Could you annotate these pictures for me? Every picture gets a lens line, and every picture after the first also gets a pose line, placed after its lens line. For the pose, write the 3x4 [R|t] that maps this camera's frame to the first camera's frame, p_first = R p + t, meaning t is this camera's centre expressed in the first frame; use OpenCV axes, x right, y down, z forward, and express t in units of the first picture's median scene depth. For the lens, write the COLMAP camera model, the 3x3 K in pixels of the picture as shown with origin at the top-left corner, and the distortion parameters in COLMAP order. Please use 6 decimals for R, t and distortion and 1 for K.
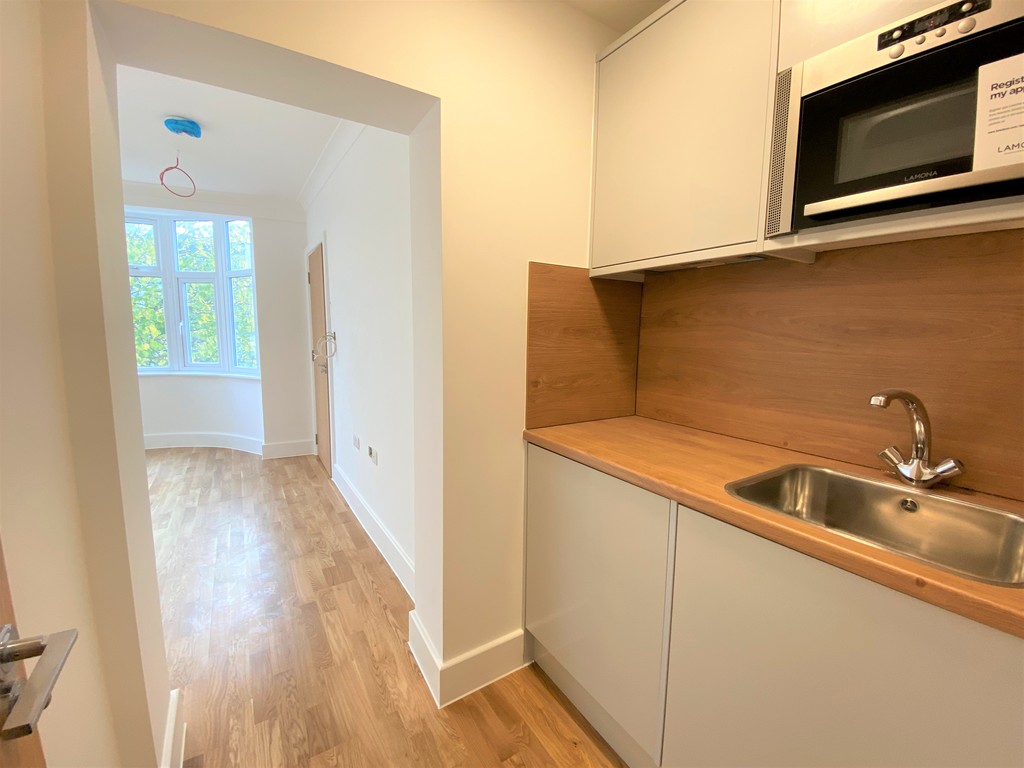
lens RADIAL K [[411.3, 0, 496.6], [0, 411.3, 379.2], [0, 0, 1]] dist [0.003732, -0.010048]
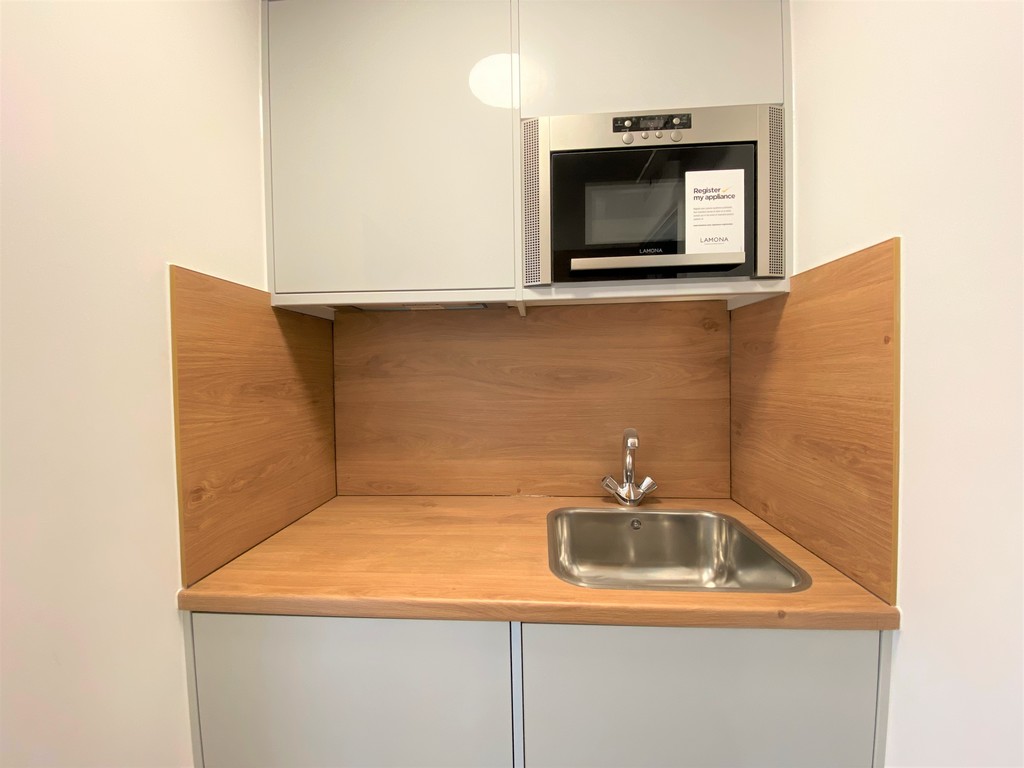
lens RADIAL K [[411.3, 0, 510.1], [0, 411.3, 384.2], [0, 0, 1]] dist [0.003732, -0.010048]
pose [[0.575309, -0.047605, 0.816550, -0.116212], [0.117850, 0.992713, -0.025157, -0.080587], [-0.809402, 0.110704, 0.576727, 0.419000]]
